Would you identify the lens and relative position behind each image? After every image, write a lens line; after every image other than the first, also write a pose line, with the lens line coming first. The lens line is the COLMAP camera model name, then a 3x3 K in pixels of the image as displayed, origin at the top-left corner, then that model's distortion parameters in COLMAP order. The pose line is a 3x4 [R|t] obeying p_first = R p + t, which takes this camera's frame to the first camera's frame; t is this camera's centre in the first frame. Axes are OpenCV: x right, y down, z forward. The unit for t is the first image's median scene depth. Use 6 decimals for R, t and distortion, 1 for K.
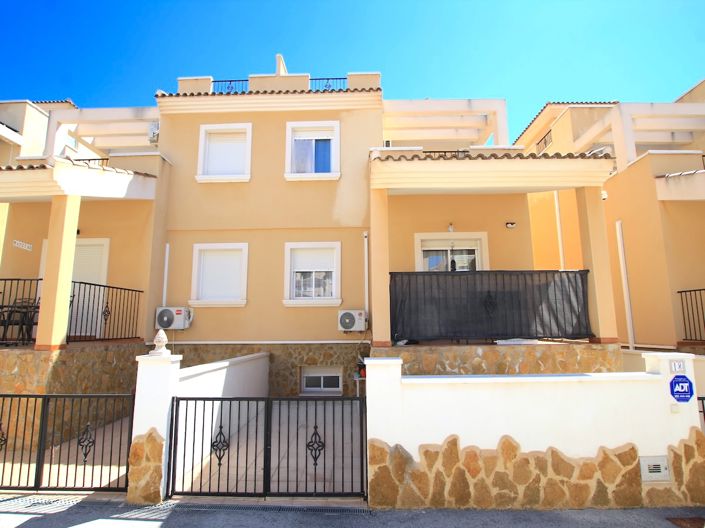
lens RADIAL K [[351.3, 0, 352.5], [0, 351.3, 264.0], [0, 0, 1]] dist [-0.025776, 0.000952]
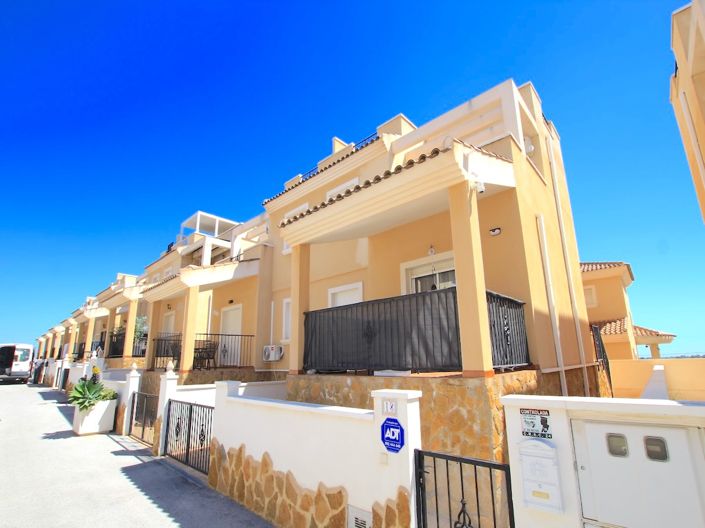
lens RADIAL K [[351.3, 0, 352.5], [0, 351.3, 264.0], [0, 0, 1]] dist [-0.025776, 0.000952]
pose [[0.717207, -0.189601, -0.670571, 1.522241], [0.134227, 0.981842, -0.134049, 0.063166], [0.683811, 0.006132, 0.729633, 0.325786]]
